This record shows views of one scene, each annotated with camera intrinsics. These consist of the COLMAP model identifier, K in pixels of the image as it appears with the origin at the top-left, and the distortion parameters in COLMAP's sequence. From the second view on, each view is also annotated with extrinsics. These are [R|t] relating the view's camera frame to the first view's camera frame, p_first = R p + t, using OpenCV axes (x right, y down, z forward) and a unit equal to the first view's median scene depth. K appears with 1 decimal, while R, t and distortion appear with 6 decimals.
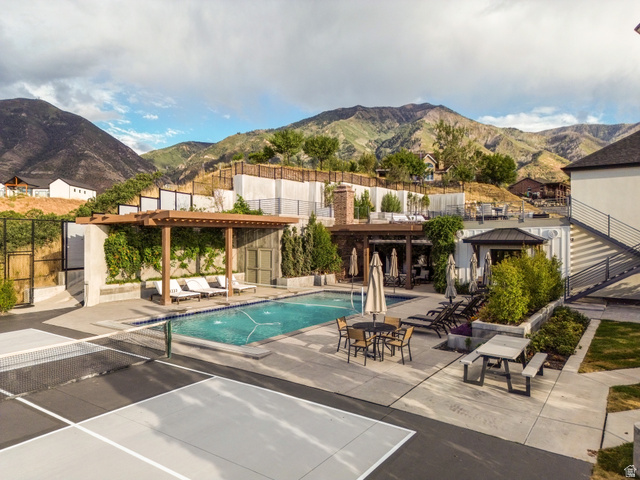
lens RADIAL K [[455.3, 0, 326.9], [0, 455.3, 240.8], [0, 0, 1]] dist [0.024247, -0.018377]
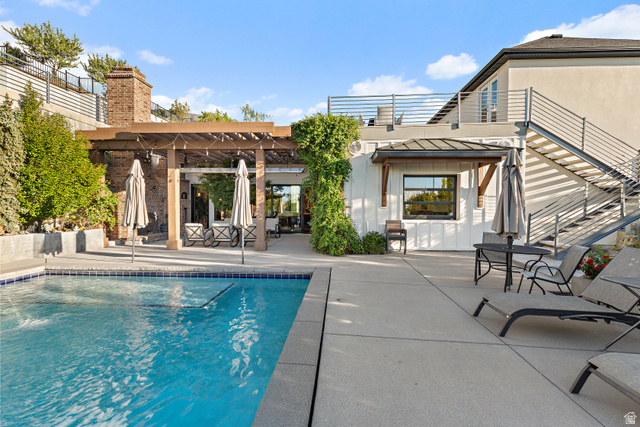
lens RADIAL K [[297.7, 0, 322.2], [0, 297.7, 209.4], [0, 0, 1]] dist [0.010075, -0.000711]
pose [[0.864009, -0.003697, 0.503463, 0.067414], [0.003693, 0.999993, 0.001007, 0.058996], [-0.503463, 0.000989, 0.864016, 0.673077]]
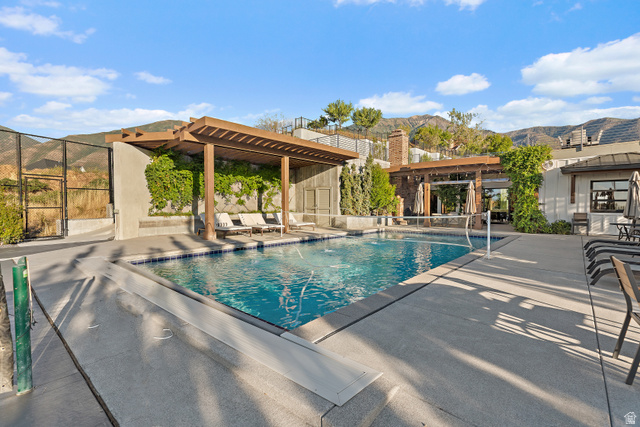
lens RADIAL K [[297.7, 0, 323.1], [0, 297.7, 211.7], [0, 0, 1]] dist [0.010075, -0.000711]
pose [[0.993200, -0.000194, -0.116422, -0.062991], [0.001404, 0.999946, 0.010314, 0.064858], [0.116414, -0.010408, 0.993146, 0.369801]]
